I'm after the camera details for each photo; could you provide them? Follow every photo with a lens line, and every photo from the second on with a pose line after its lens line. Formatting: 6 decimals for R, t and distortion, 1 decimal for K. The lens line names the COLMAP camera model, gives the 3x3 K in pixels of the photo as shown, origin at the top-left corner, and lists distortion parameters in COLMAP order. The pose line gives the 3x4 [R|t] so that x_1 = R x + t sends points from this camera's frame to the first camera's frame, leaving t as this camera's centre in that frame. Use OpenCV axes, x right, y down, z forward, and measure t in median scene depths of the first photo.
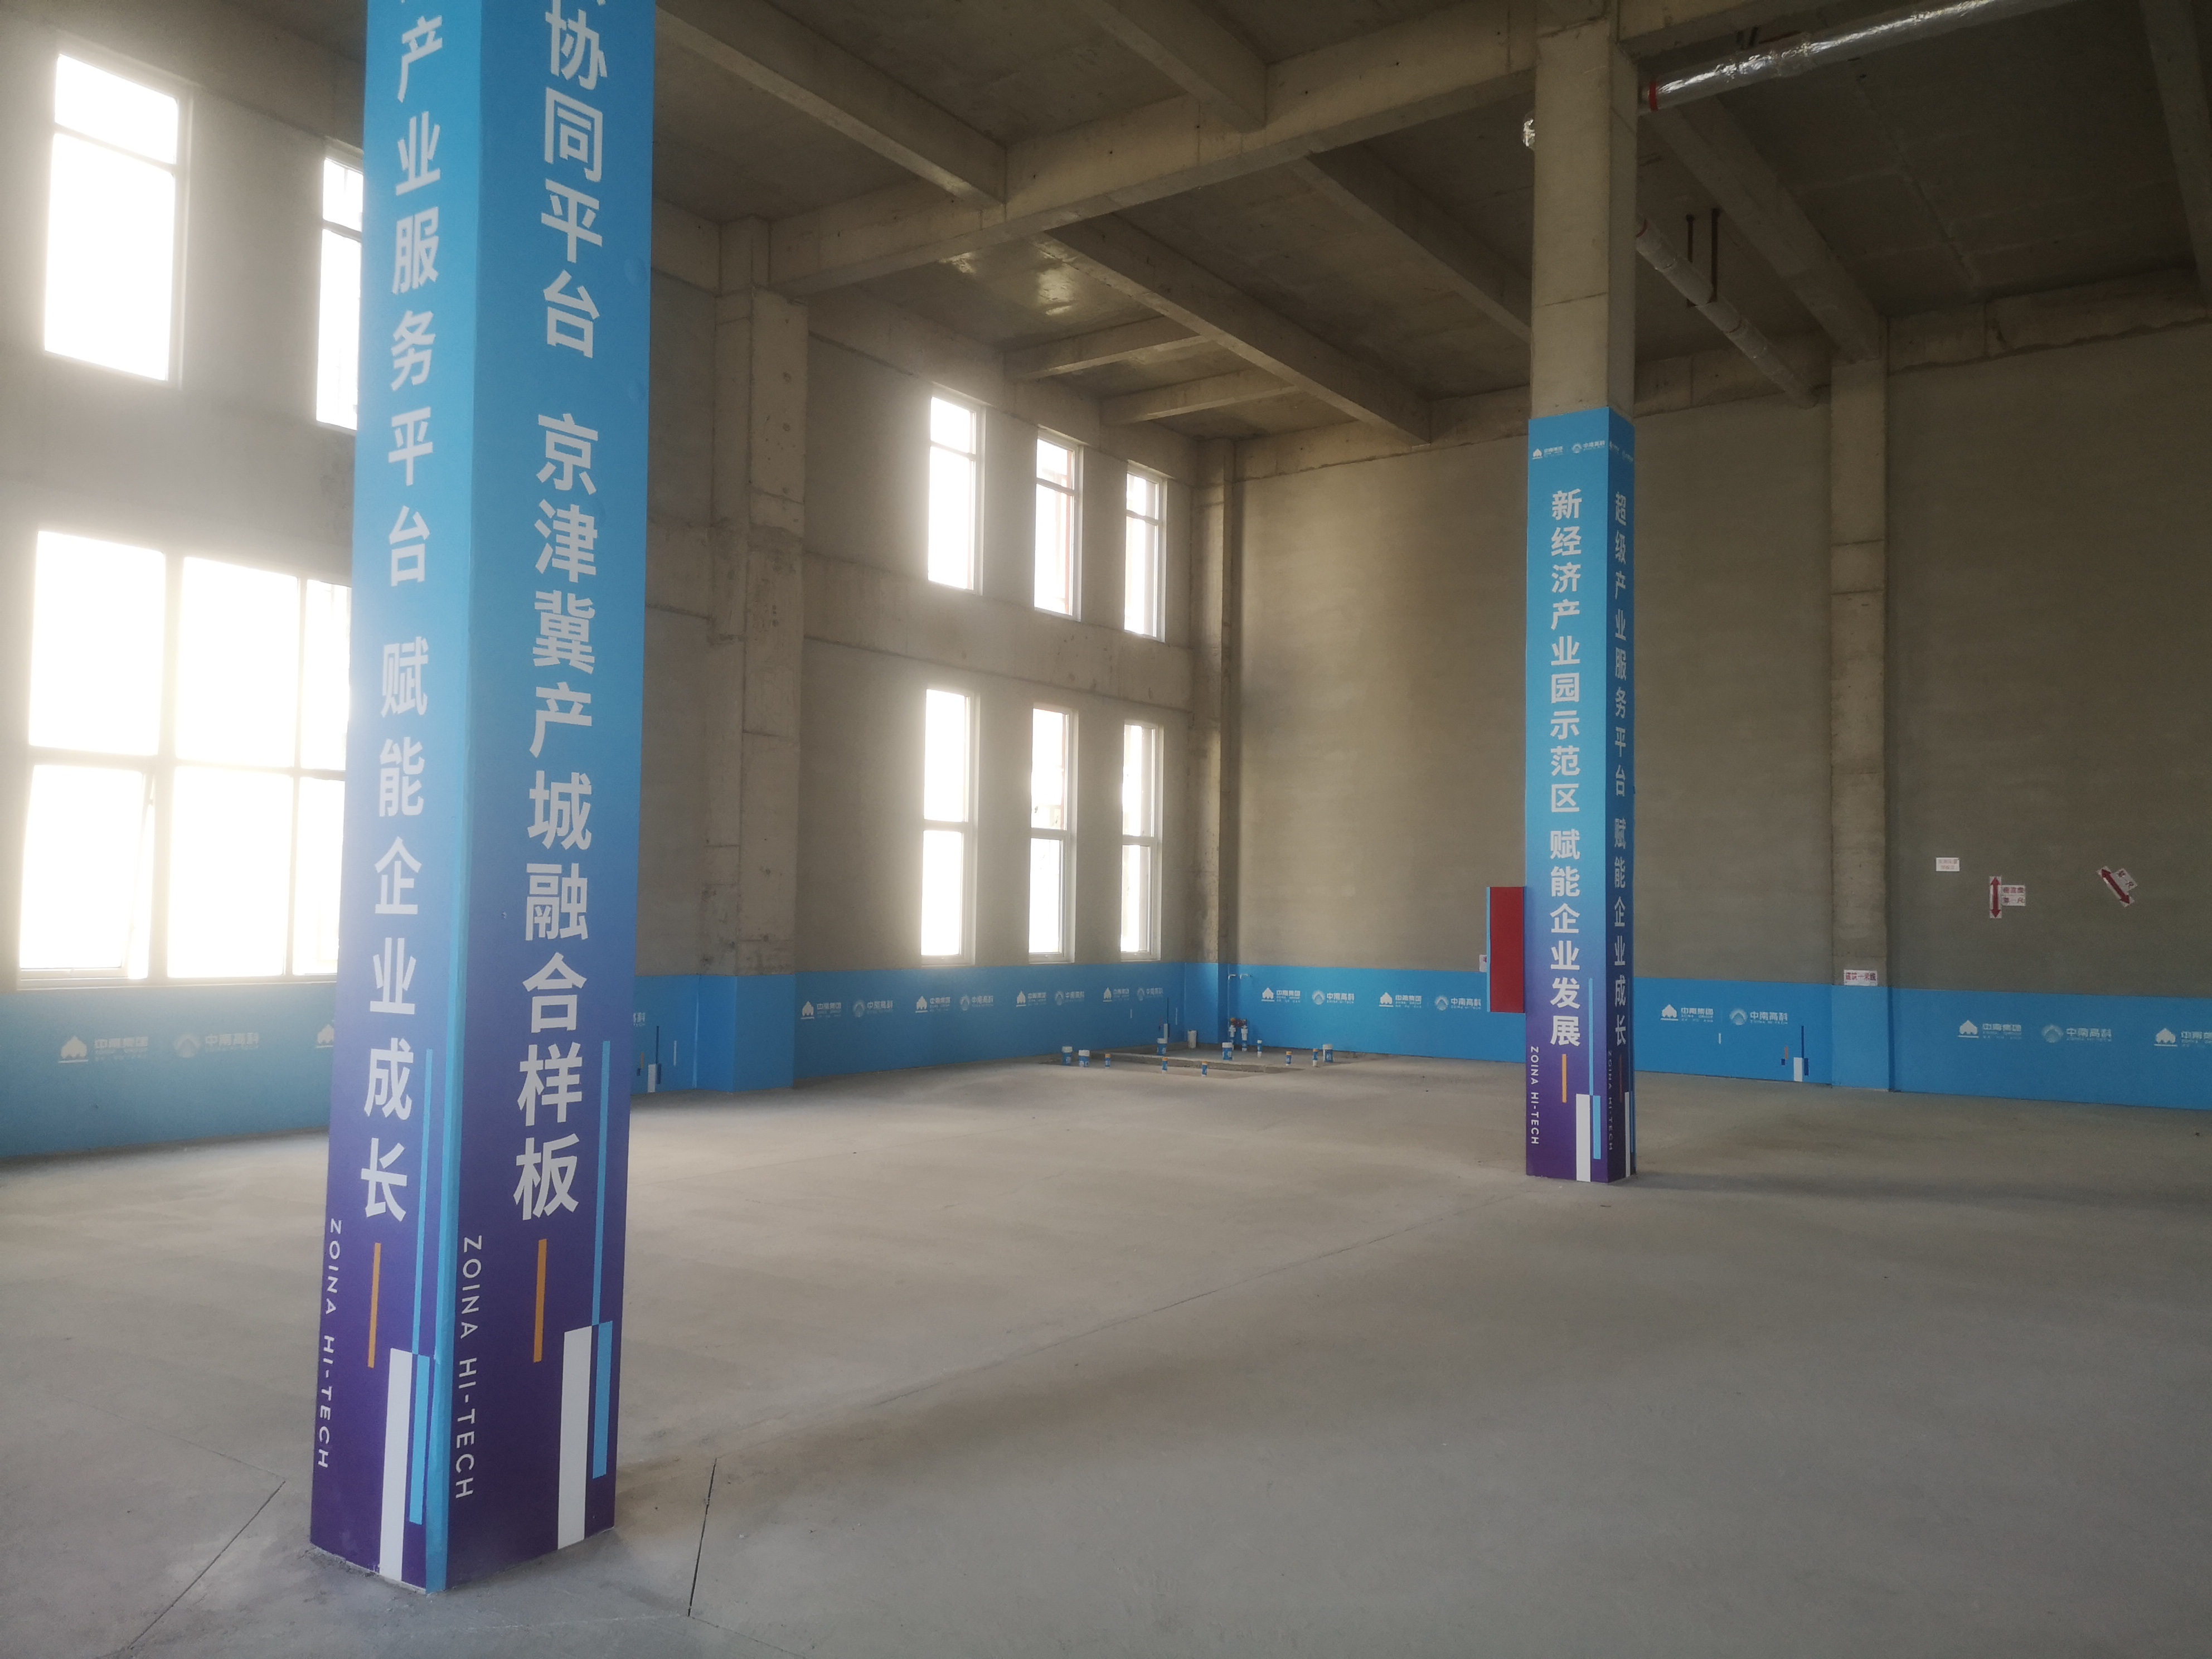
lens RADIAL K [[1726.4, 0, 1087.3], [0, 1726.4, 840.4], [0, 0, 1]] dist [0.017904, -0.013157]
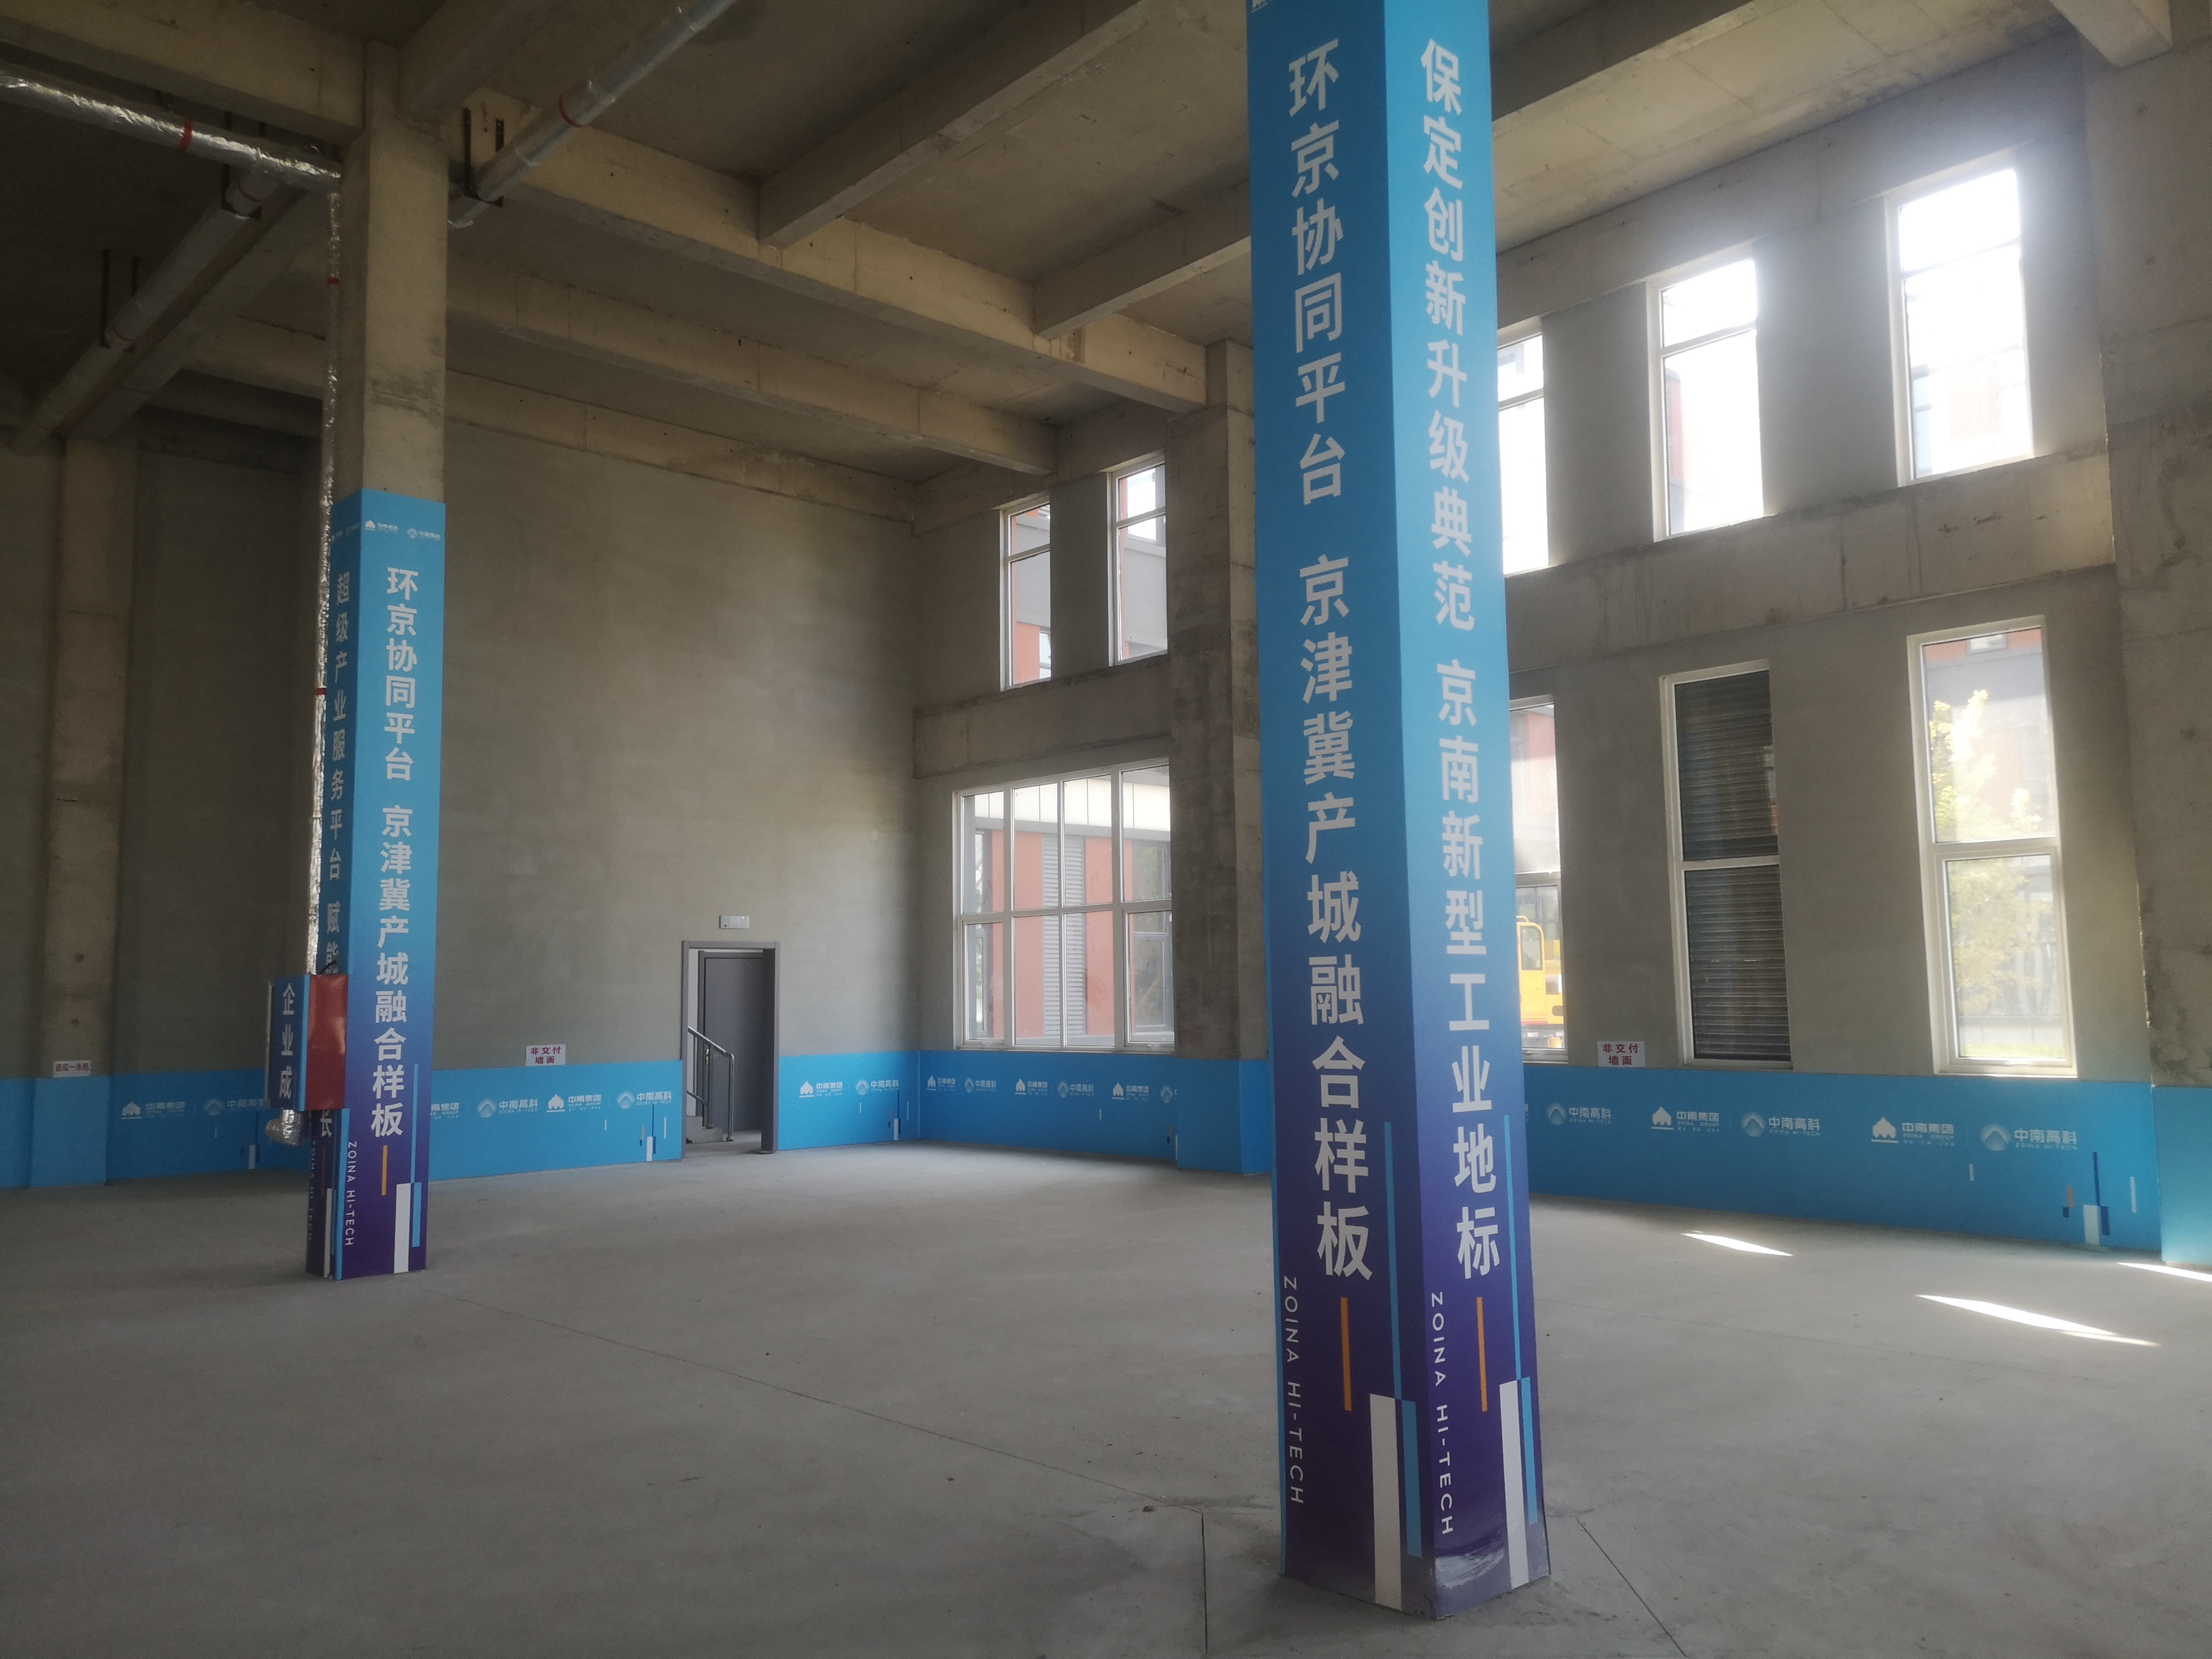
lens RADIAL K [[1726.4, 0, 1094.1], [0, 1726.4, 812.6], [0, 0, 1]] dist [0.017904, -0.013157]
pose [[-0.218516, -0.110147, -0.969597, 0.839674], [0.052482, 0.990845, -0.124389, 0.054011], [0.974421, -0.078067, -0.210735, 1.124186]]
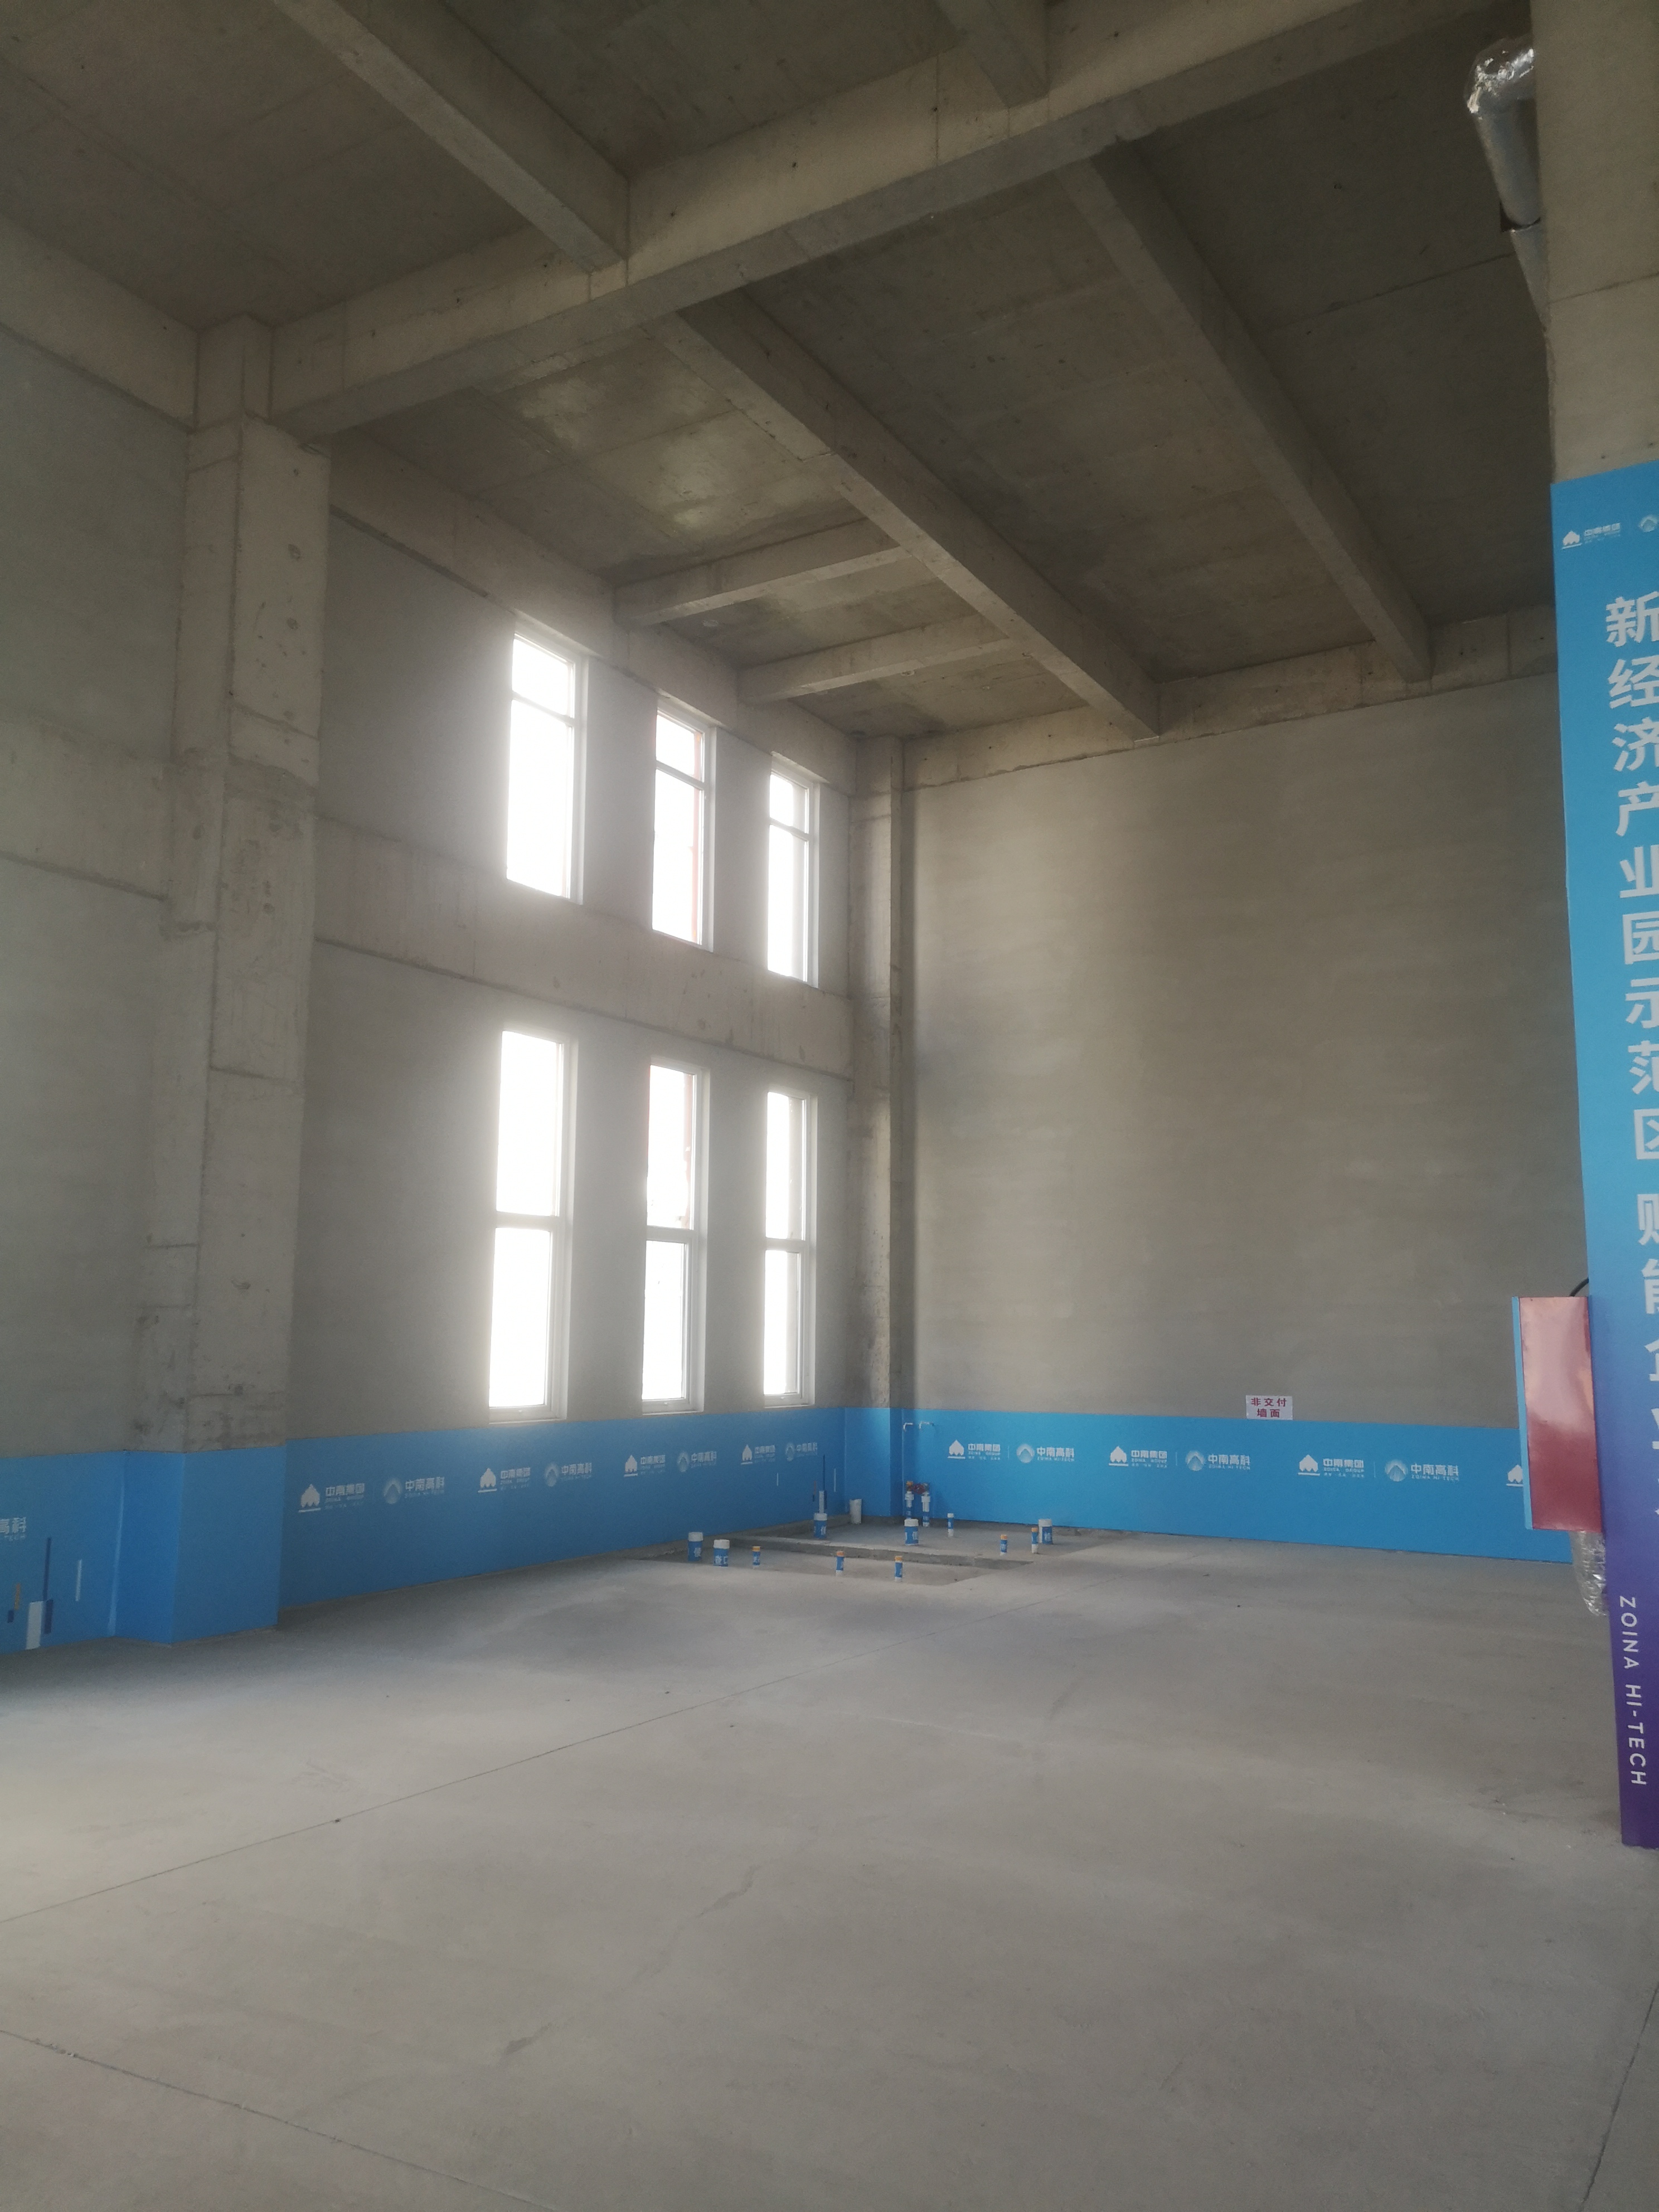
lens RADIAL K [[1726.4, 0, 845.4], [0, 1726.4, 1110.2], [0, 0, 1]] dist [0.017904, -0.013157]
pose [[0.995279, 0.004184, 0.096967, -0.018671], [0.004411, 0.996089, -0.088248, 0.008111], [-0.096957, 0.088259, 0.991368, 0.251426]]
